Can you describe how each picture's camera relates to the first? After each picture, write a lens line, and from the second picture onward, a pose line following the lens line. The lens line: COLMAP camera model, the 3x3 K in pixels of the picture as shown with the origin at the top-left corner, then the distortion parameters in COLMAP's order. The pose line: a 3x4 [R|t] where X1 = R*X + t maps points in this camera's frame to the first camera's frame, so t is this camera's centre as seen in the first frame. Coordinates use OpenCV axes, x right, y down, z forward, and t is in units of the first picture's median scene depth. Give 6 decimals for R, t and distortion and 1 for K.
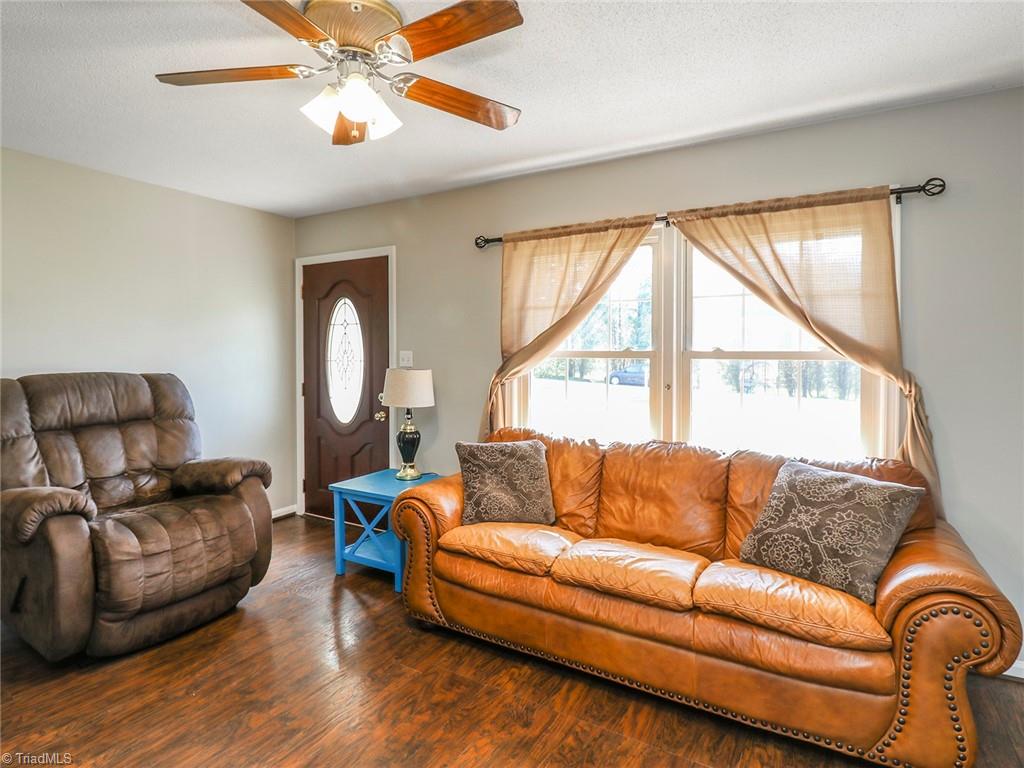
lens RADIAL K [[551.6, 0, 512.7], [0, 551.6, 352.9], [0, 0, 1]] dist [-0.000122, -0.001172]
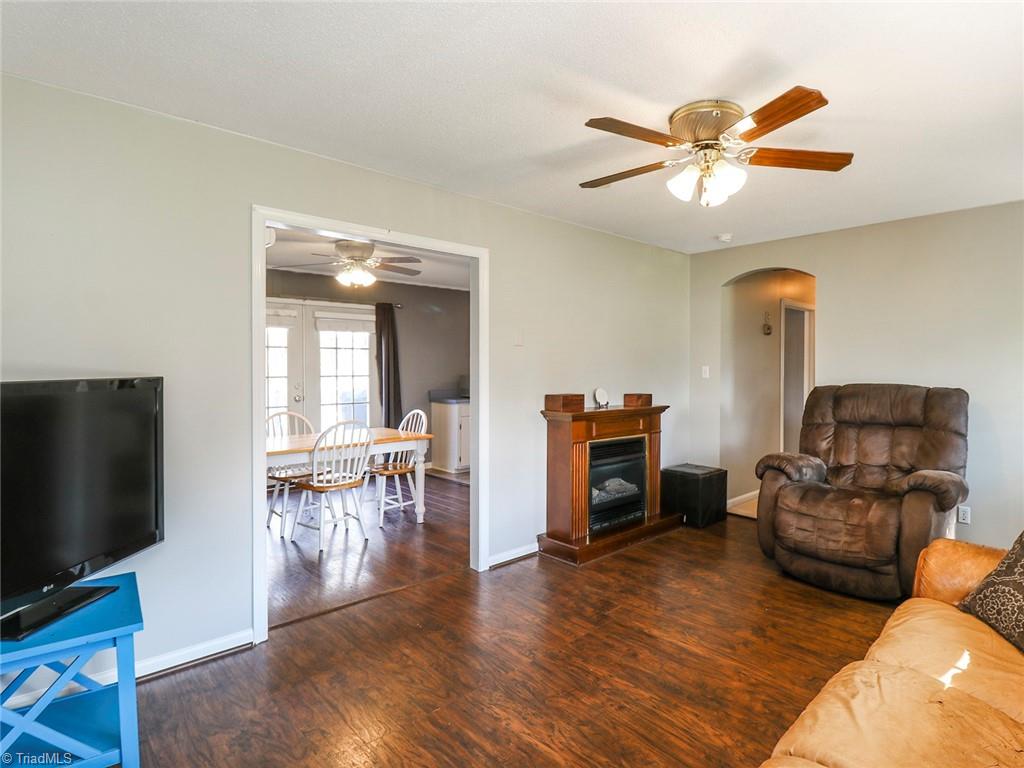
lens RADIAL K [[546.0, 0, 571.6], [0, 546.0, 377.1], [0, 0, 1]] dist [0.000134, -0.000187]
pose [[-0.234694, 0.016440, -0.971930, 0.658827], [-0.002990, 0.999840, 0.017634, 0.000116], [0.972065, 0.007045, -0.234607, 0.619690]]
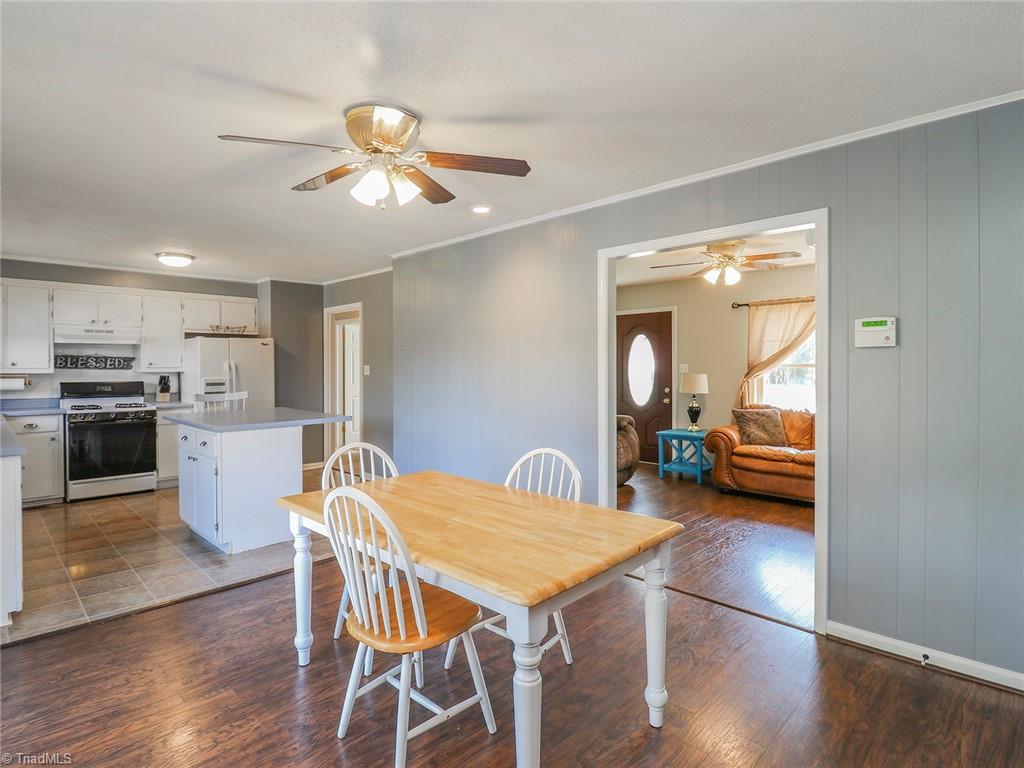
lens RADIAL K [[553.5, 0, 512.8], [0, 553.5, 368.9], [0, 0, 1]] dist [-0.003032, -0.001253]
pose [[0.971062, -0.001777, -0.238820, -0.406655], [0.003293, 0.999977, 0.005949, -0.000629], [0.238804, -0.006563, 0.971046, -1.189085]]
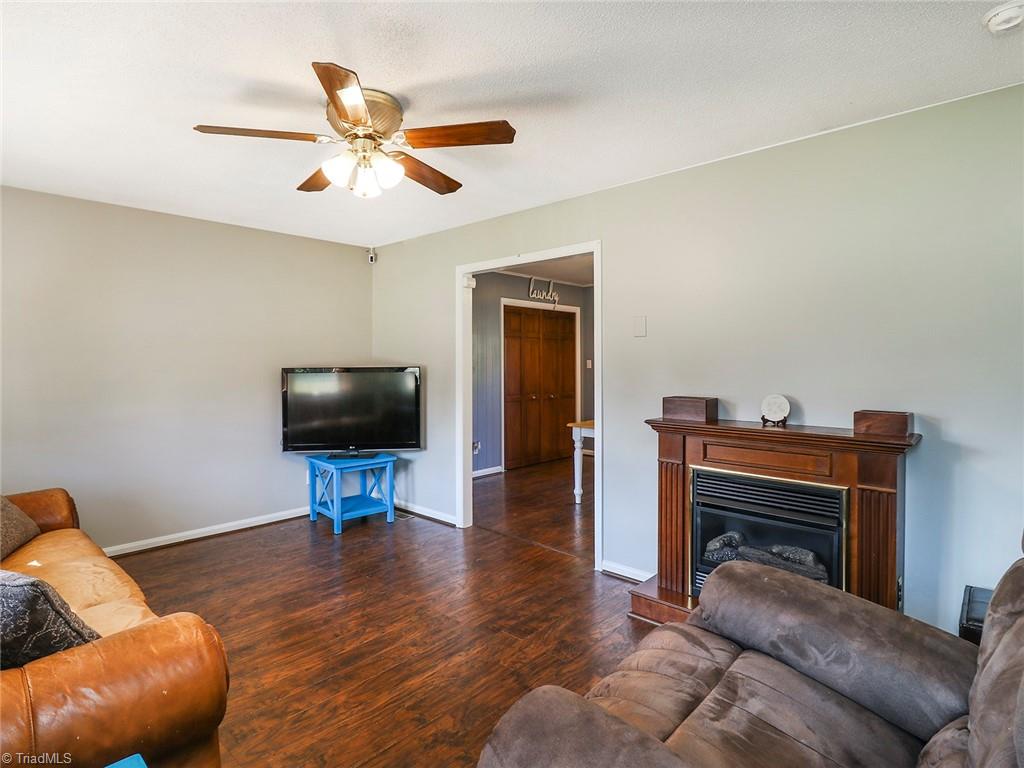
lens RADIAL K [[535.0, 0, 509.4], [0, 535.0, 378.6], [0, 0, 1]] dist [-0.005960, -0.001260]
pose [[-0.979231, -0.003255, 0.202724, -0.537980], [0.003653, 0.999426, 0.033692, -0.005023], [-0.202717, 0.033733, -0.978656, 1.328287]]
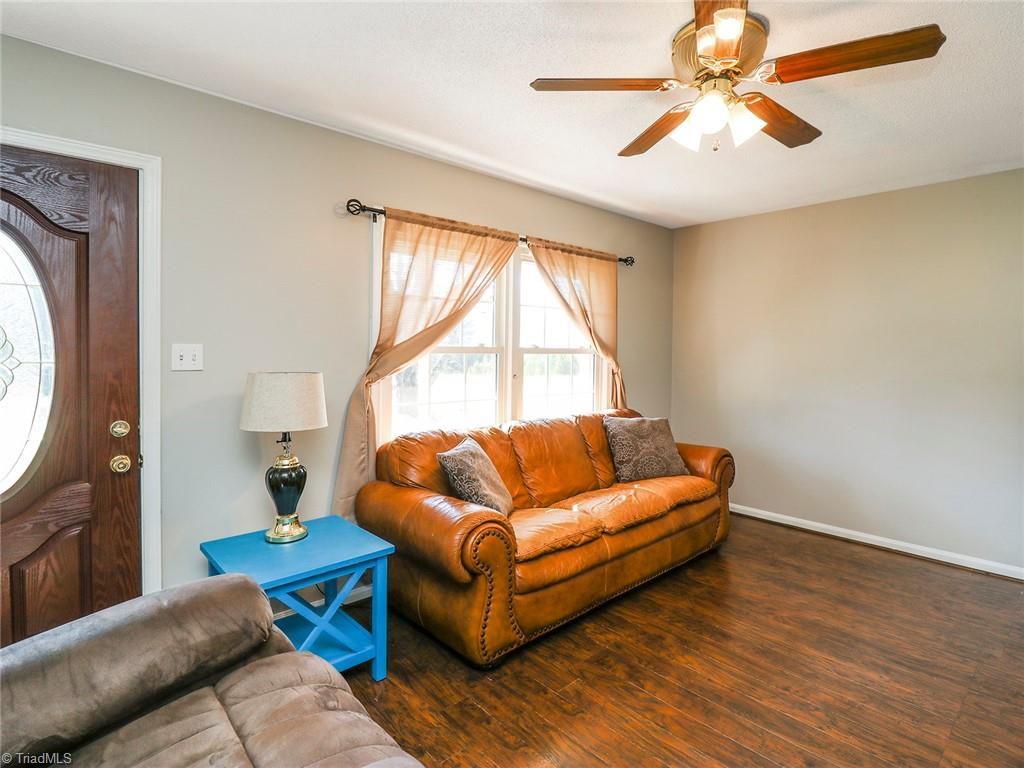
lens RADIAL K [[545.1, 0, 519.8], [0, 545.1, 349.7], [0, 0, 1]] dist [0.000493, -0.001239]
pose [[0.270204, -0.000179, 0.962803, -0.883652], [-0.007916, 0.999966, 0.002408, -0.001544], [-0.962771, -0.008272, 0.270193, 0.667872]]
